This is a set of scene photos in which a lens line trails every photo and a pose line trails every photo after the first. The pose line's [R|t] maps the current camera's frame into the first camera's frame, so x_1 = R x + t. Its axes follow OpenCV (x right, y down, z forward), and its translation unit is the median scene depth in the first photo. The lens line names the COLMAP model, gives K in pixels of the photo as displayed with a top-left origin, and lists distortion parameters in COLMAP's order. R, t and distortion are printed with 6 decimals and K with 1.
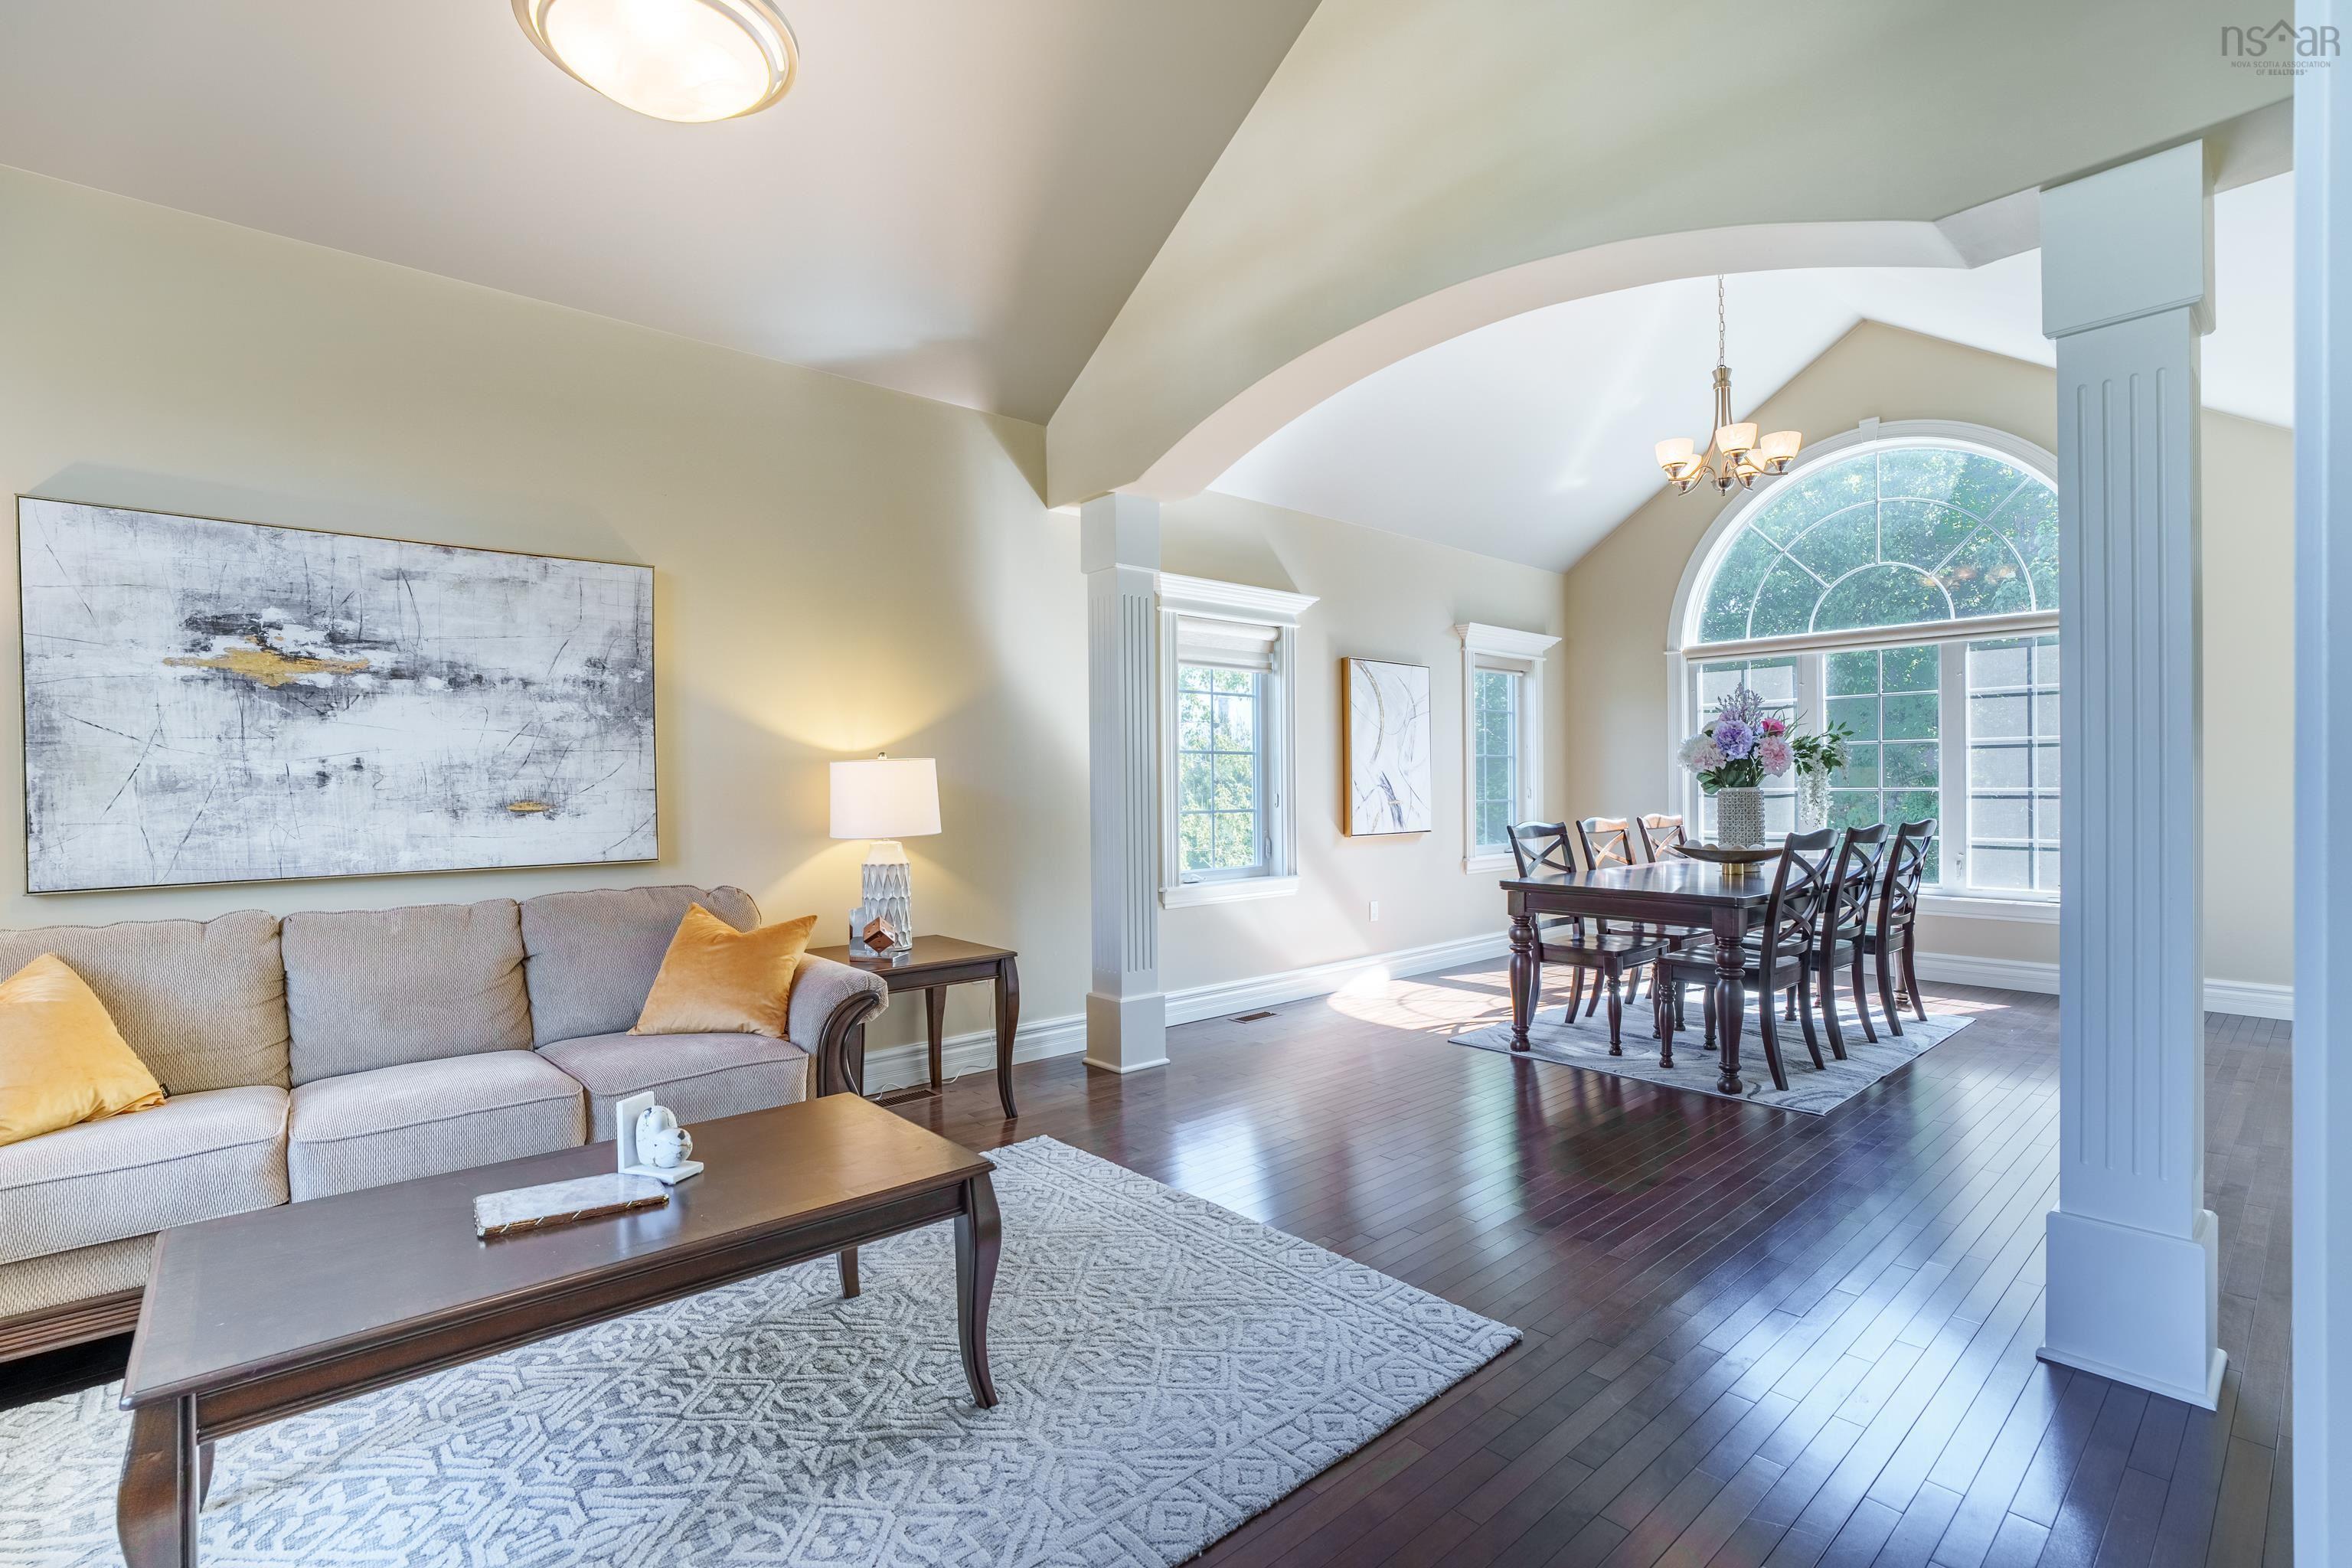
lens RADIAL K [[1087.9, 0, 1180.4], [0, 1087.9, 788.3], [0, 0, 1]] dist [-0.039851, 0.015271]
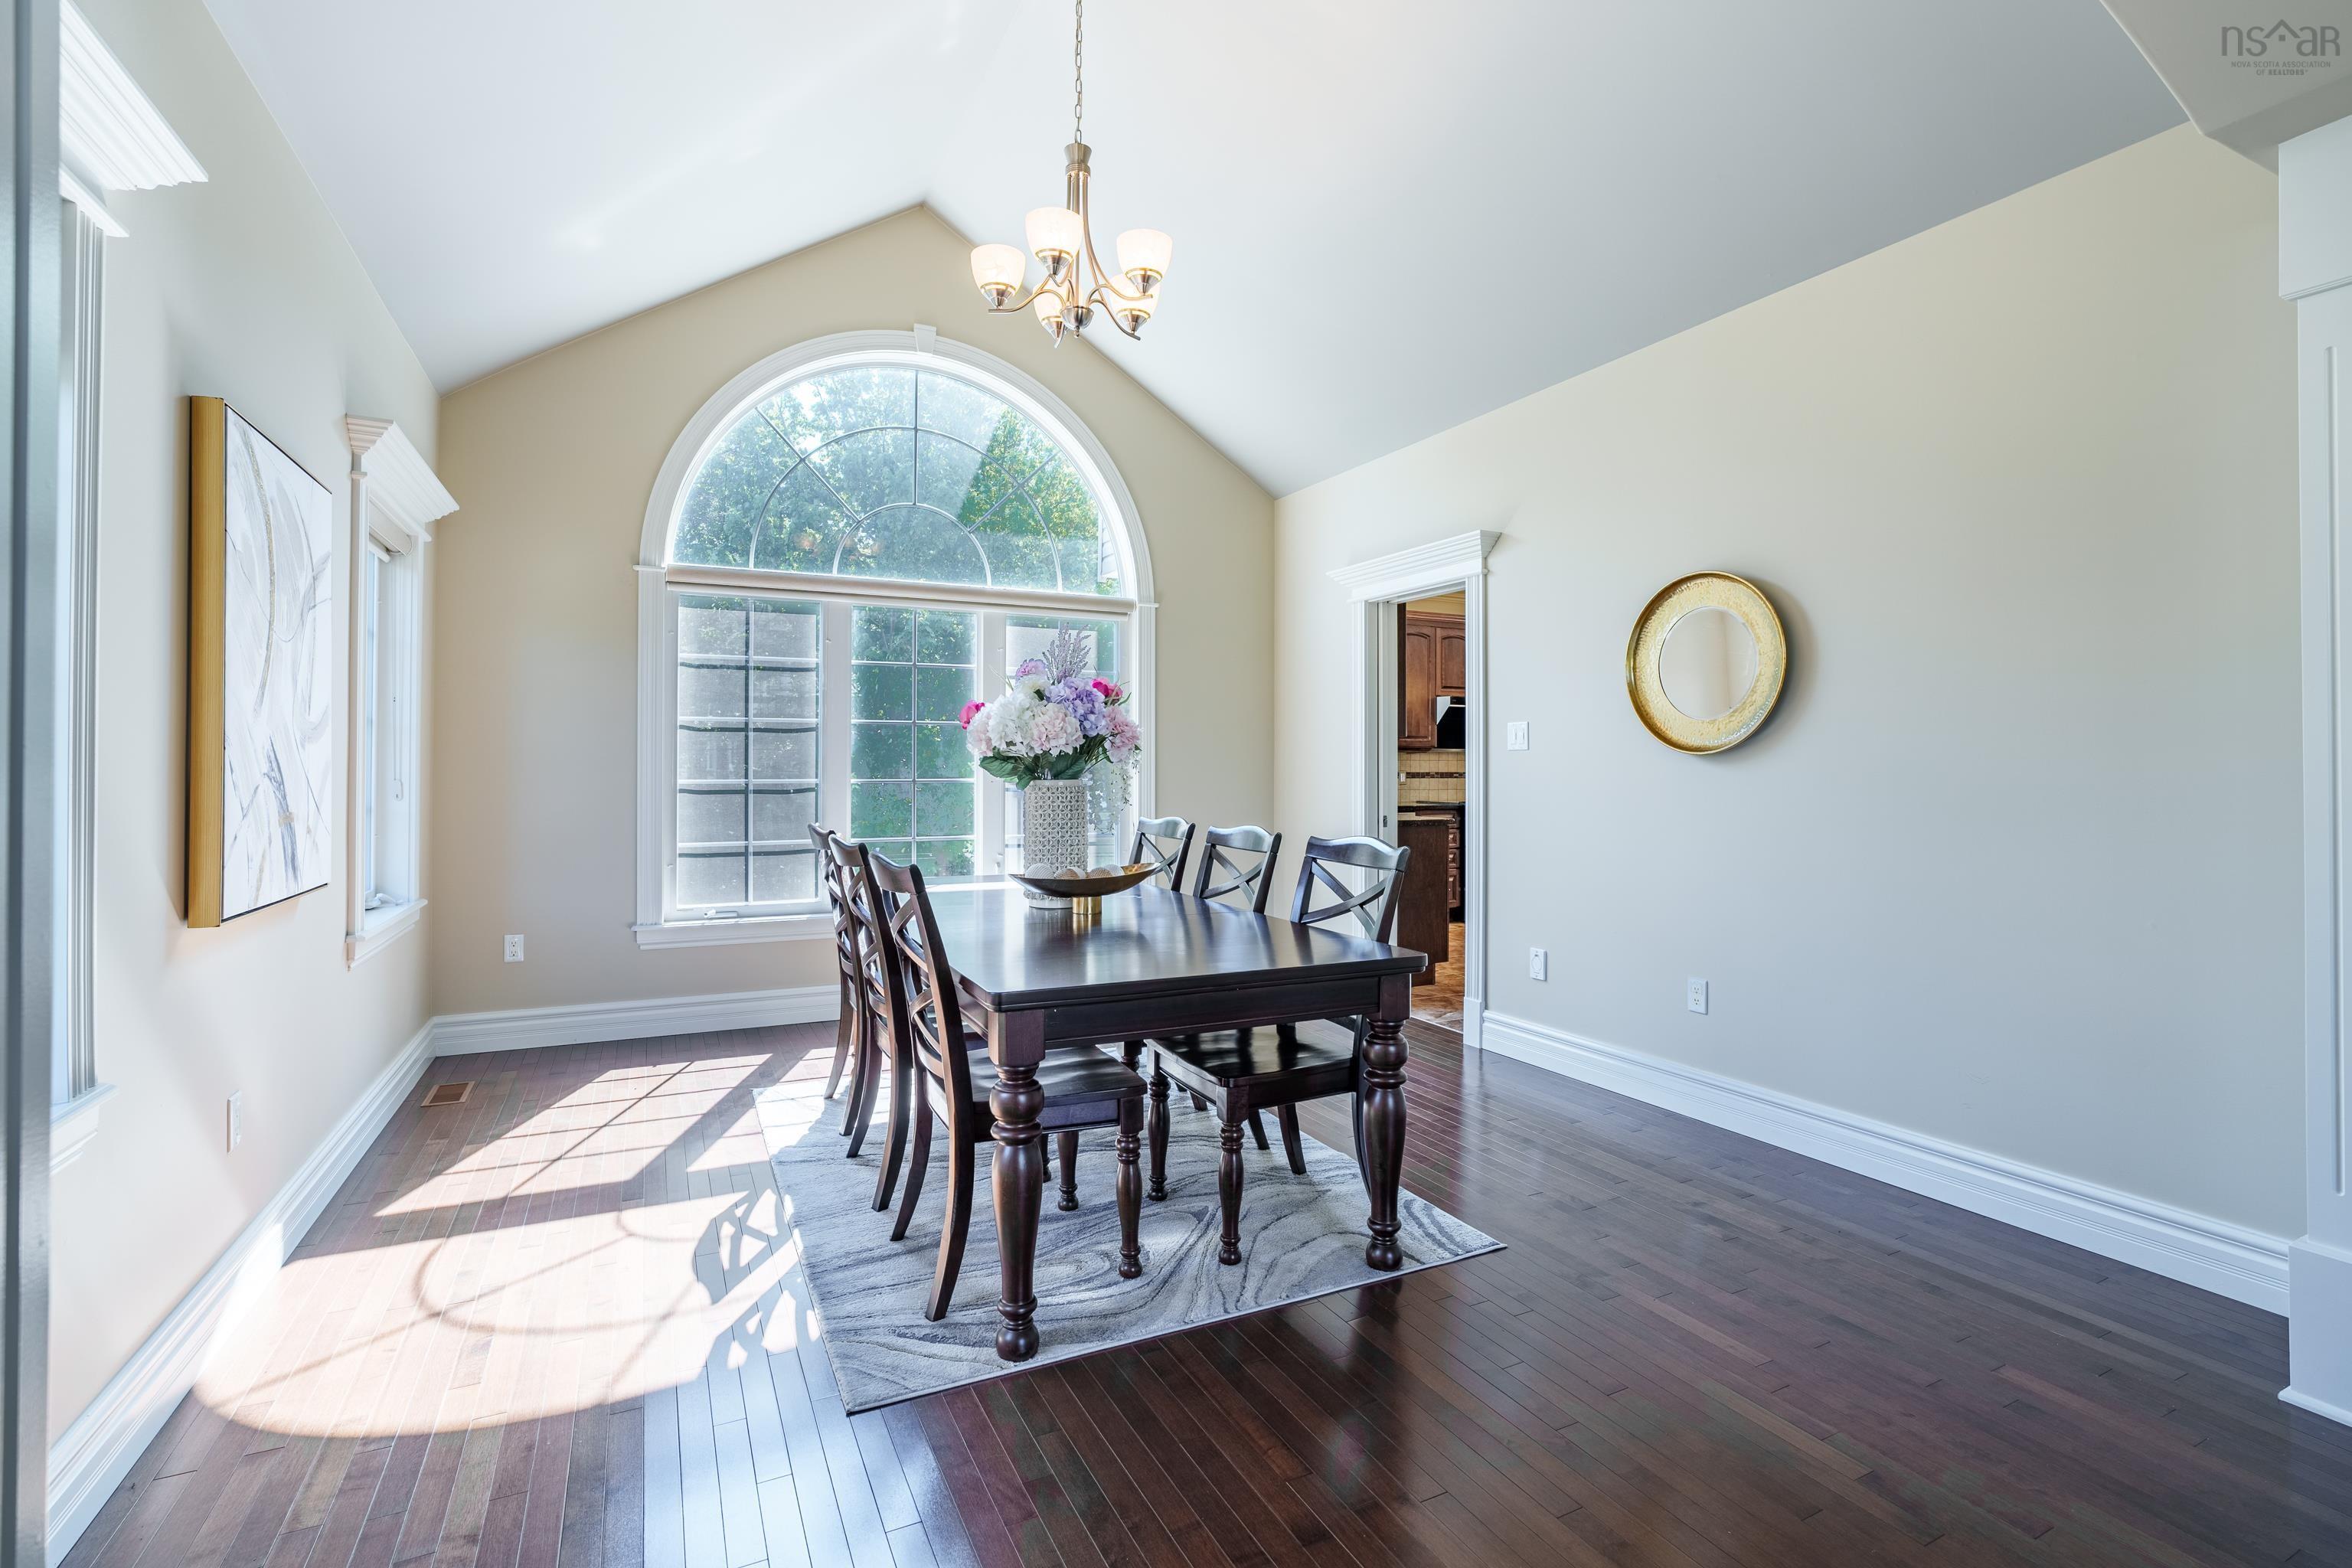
lens RADIAL K [[1075.0, 0, 1178.6], [0, 1075.0, 757.5], [0, 0, 1]] dist [-0.036633, 0.014643]
pose [[0.271649, 0.018503, 0.962218, -0.113806], [-0.000430, 0.999817, -0.019105, -0.003344], [-0.962396, 0.004776, 0.271608, 0.882453]]
